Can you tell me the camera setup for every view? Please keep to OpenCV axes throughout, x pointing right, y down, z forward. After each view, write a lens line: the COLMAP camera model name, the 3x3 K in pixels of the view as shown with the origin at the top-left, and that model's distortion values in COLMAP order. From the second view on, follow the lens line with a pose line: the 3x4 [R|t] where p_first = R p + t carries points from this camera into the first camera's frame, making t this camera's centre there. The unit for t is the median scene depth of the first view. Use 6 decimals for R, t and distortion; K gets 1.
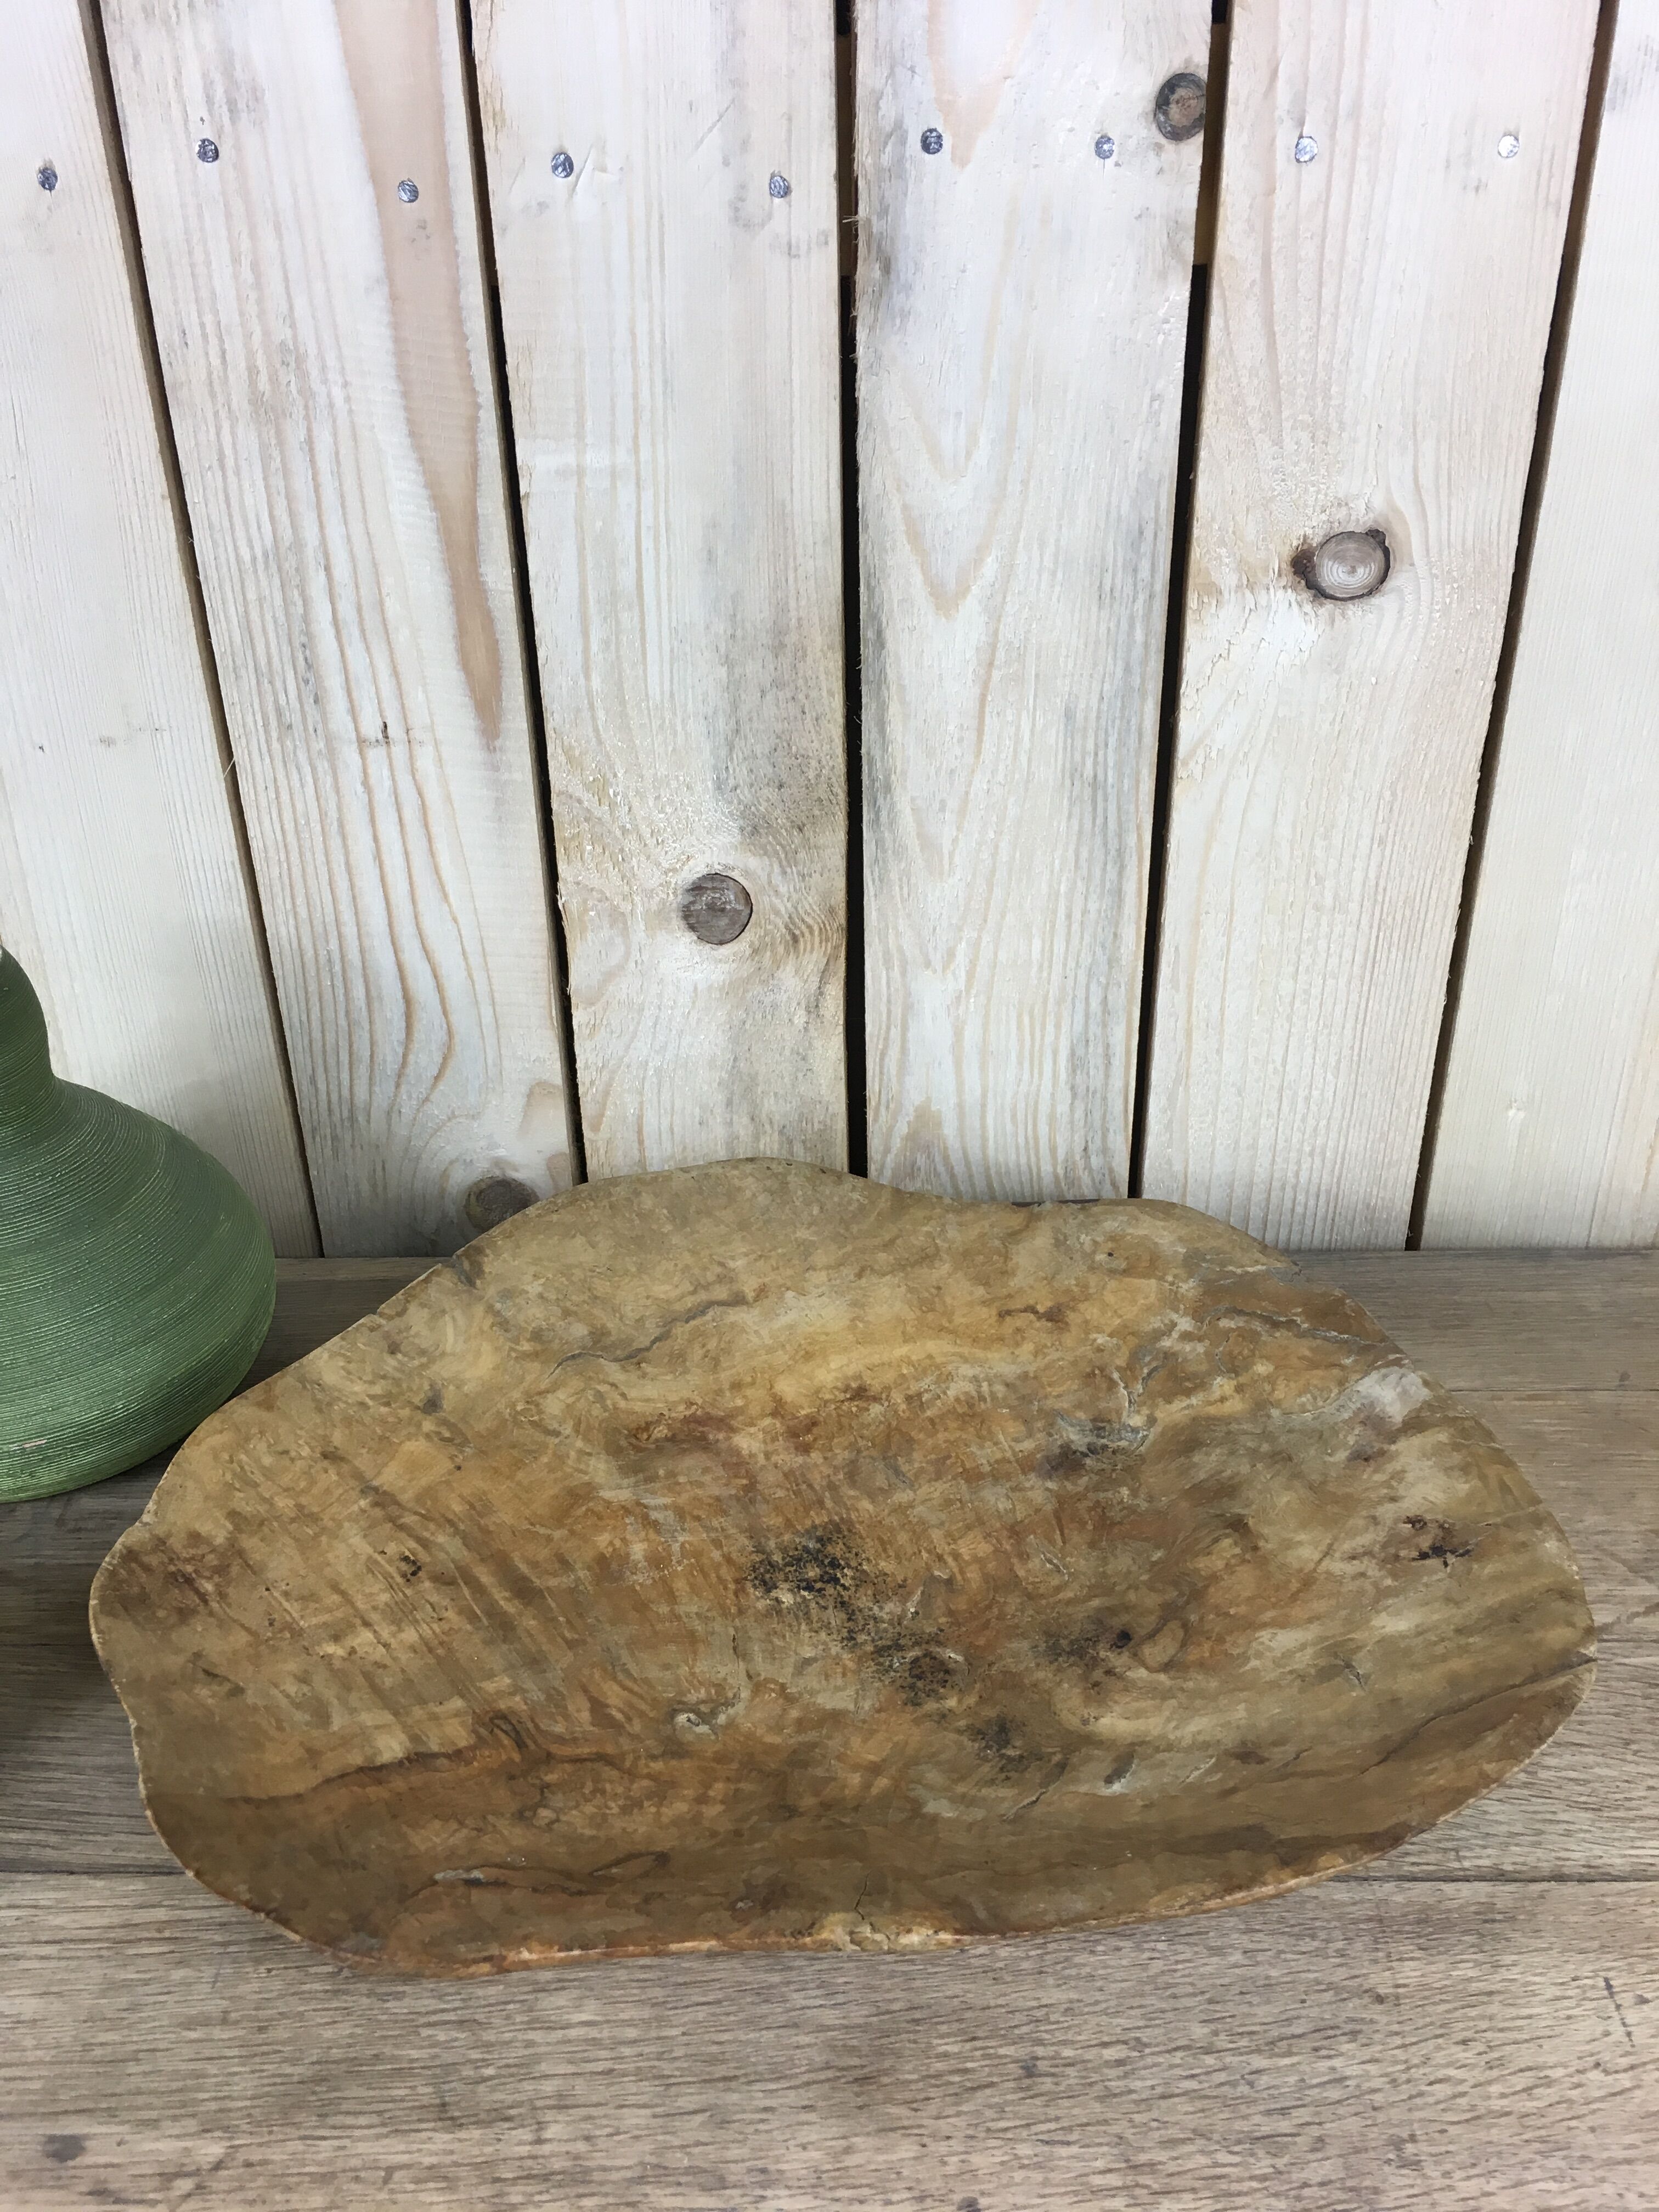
lens RADIAL K [[1904.7, 0, 820.7], [0, 1904.7, 1115.8], [0, 0, 1]] dist [0.083346, -0.127981]
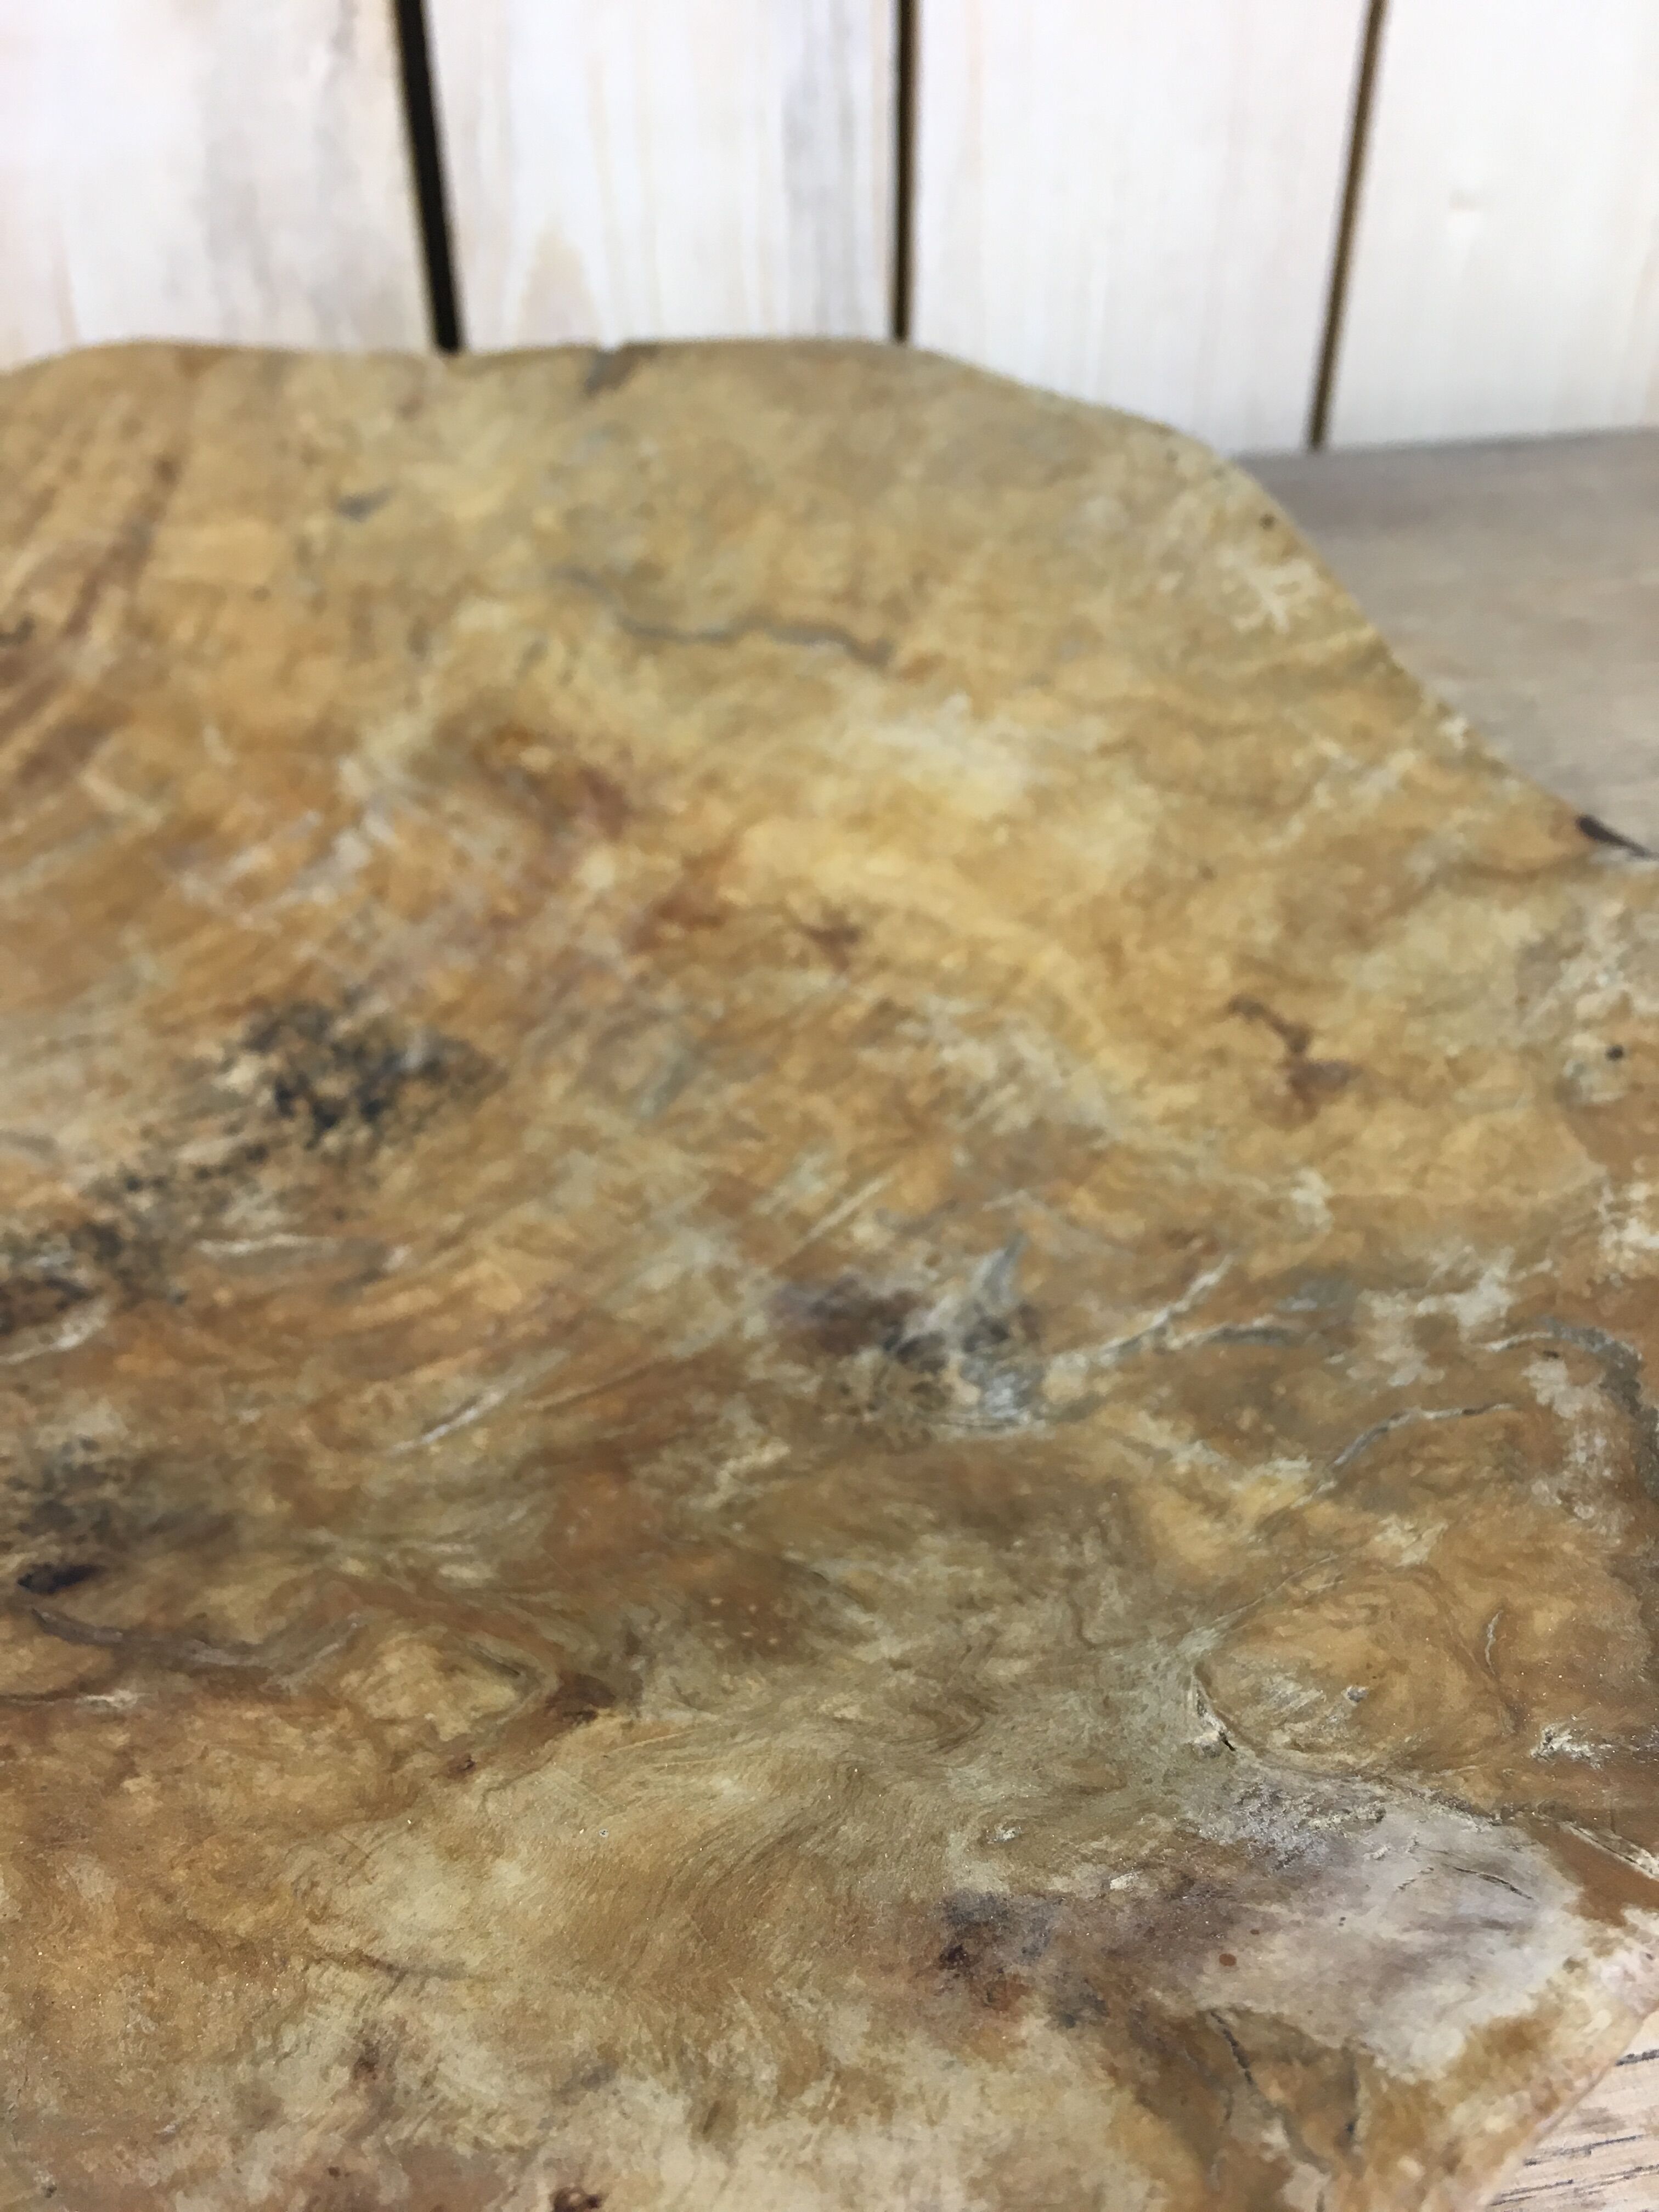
lens RADIAL K [[1974.7, 0, 817.5], [0, 1974.7, 1096.2], [0, 0, 1]] dist [0.034647, 0.008084]
pose [[0.413639, 0.540170, -0.732884, 0.354026], [-0.452945, 0.820382, 0.349019, 0.027731], [0.789775, 0.187588, 0.584009, 0.766430]]
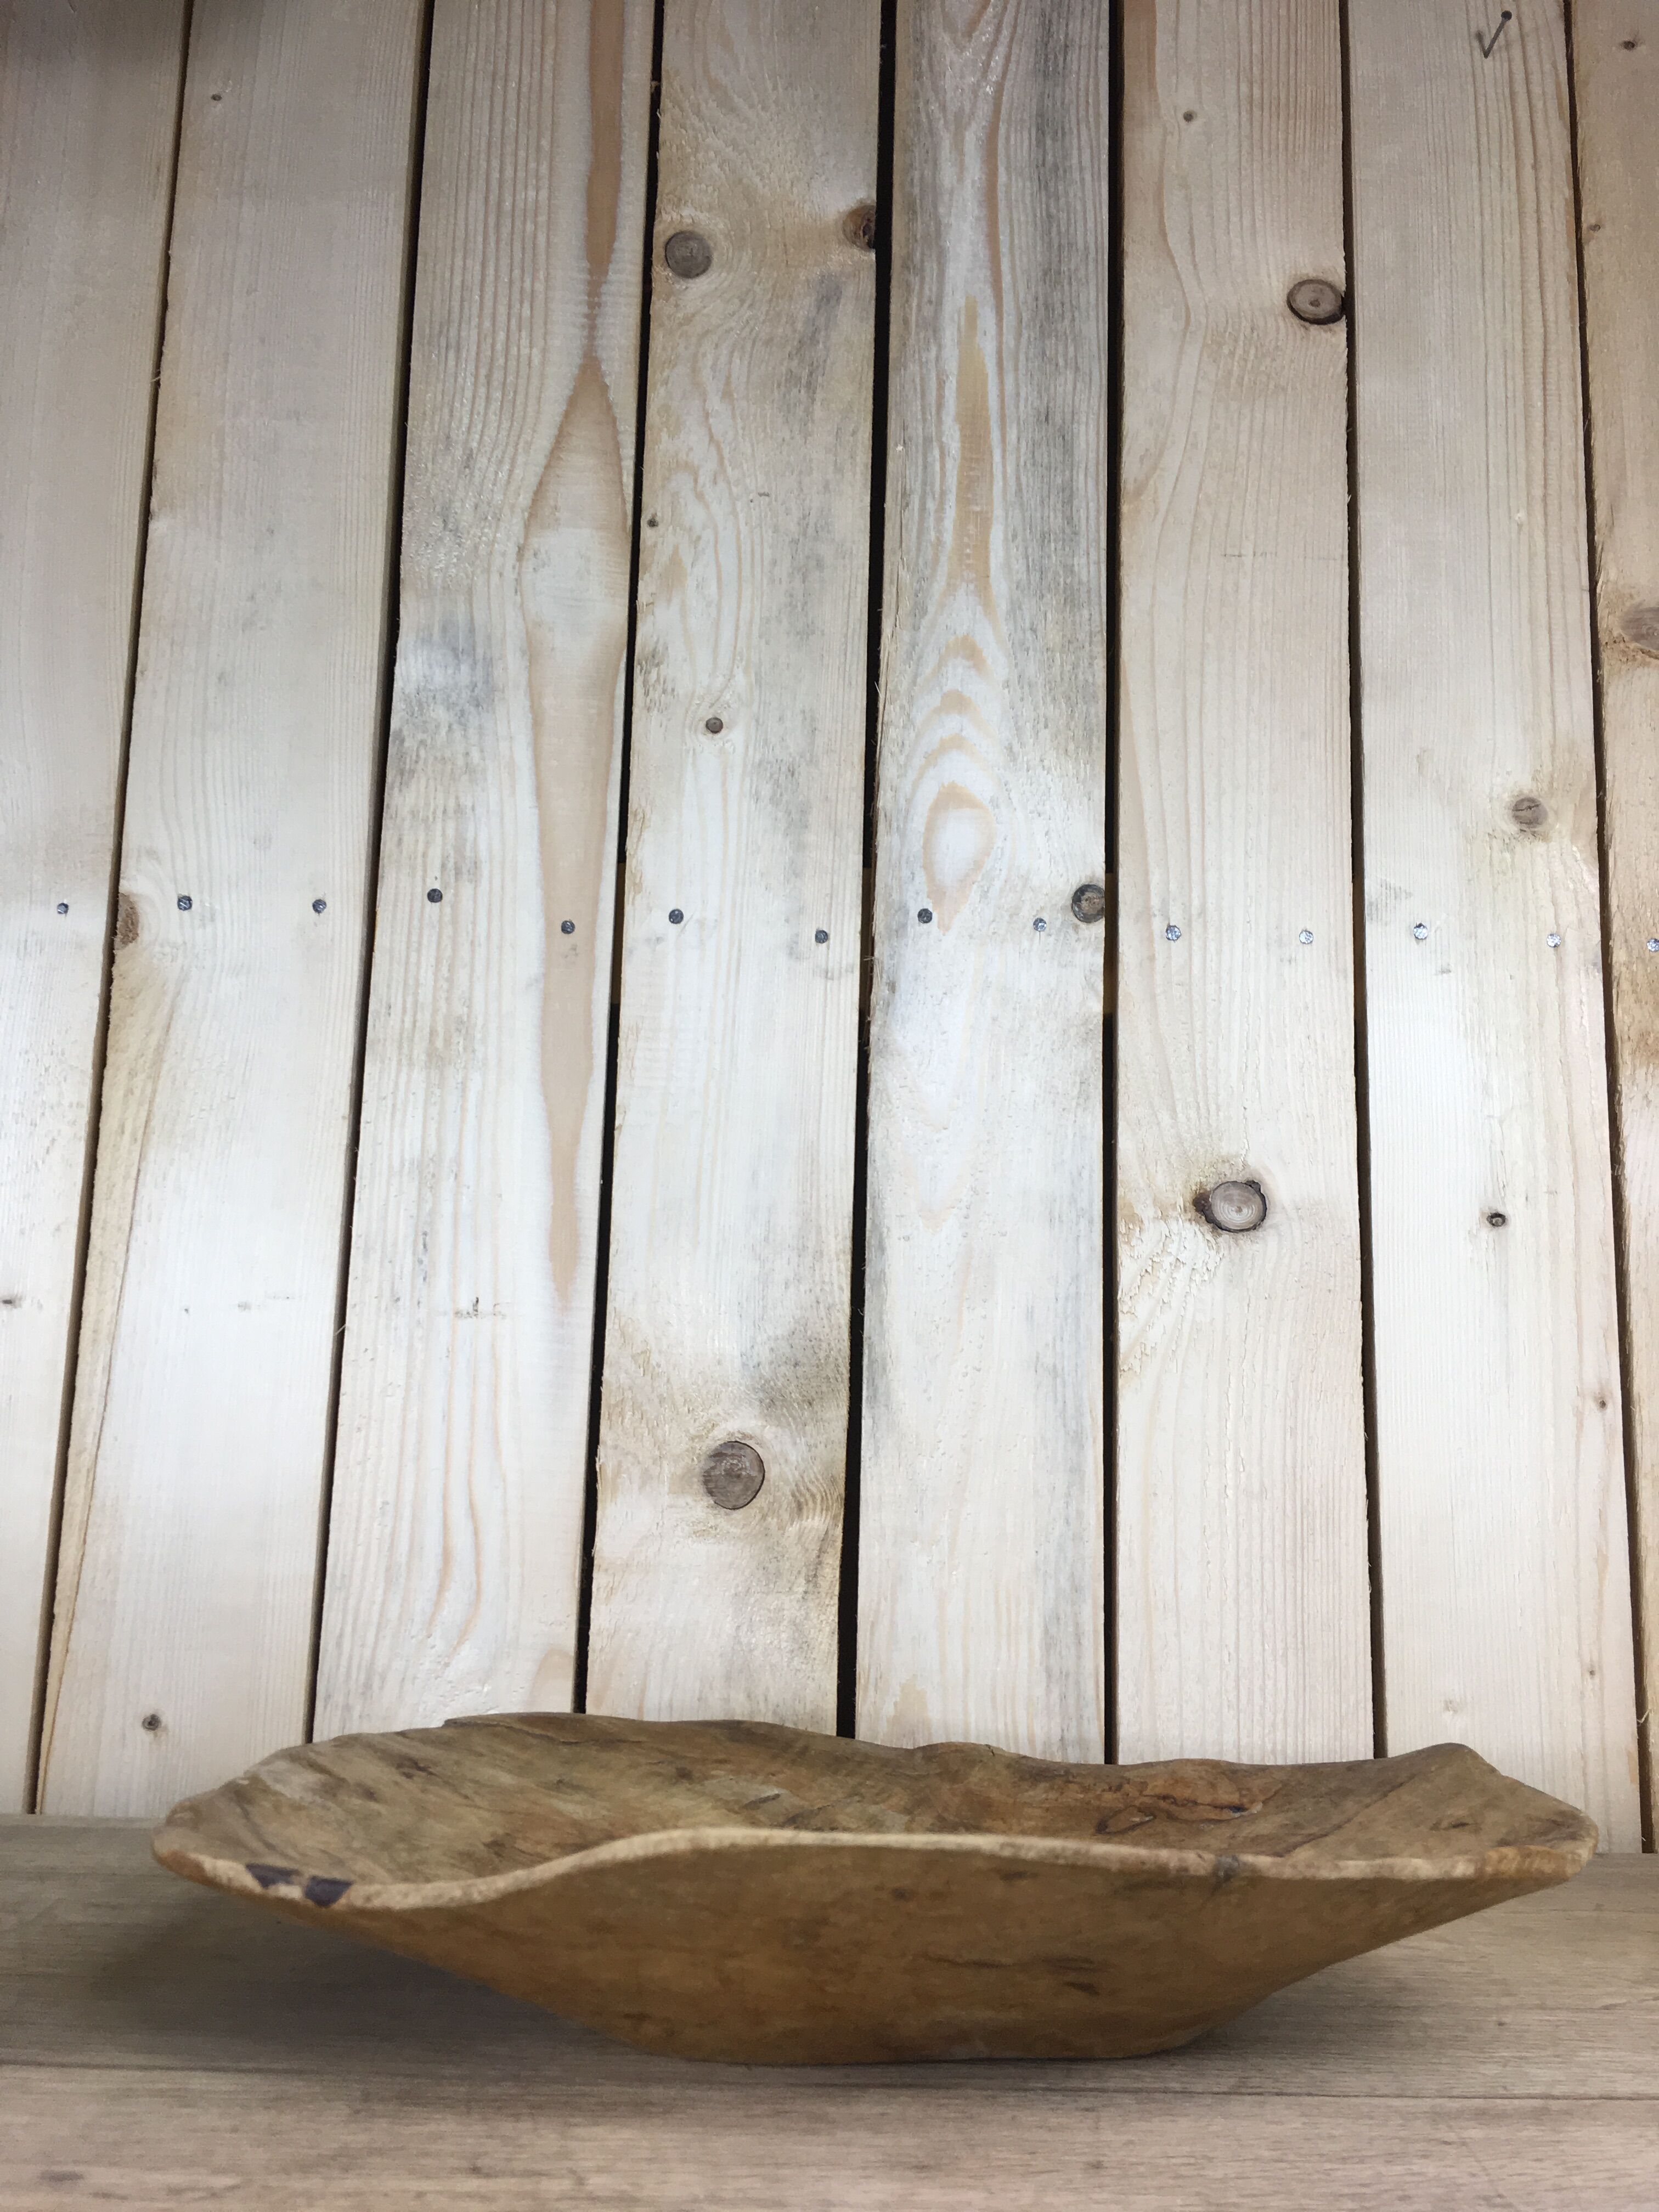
lens RADIAL K [[1904.7, 0, 818.1], [0, 1904.7, 1099.7], [0, 0, 1]] dist [0.083346, -0.127981]
pose [[0.997578, 0.057238, 0.039531, -0.069252], [-0.018970, 0.770586, -0.637053, 0.504289], [-0.066926, 0.634760, 0.769805, -0.041425]]
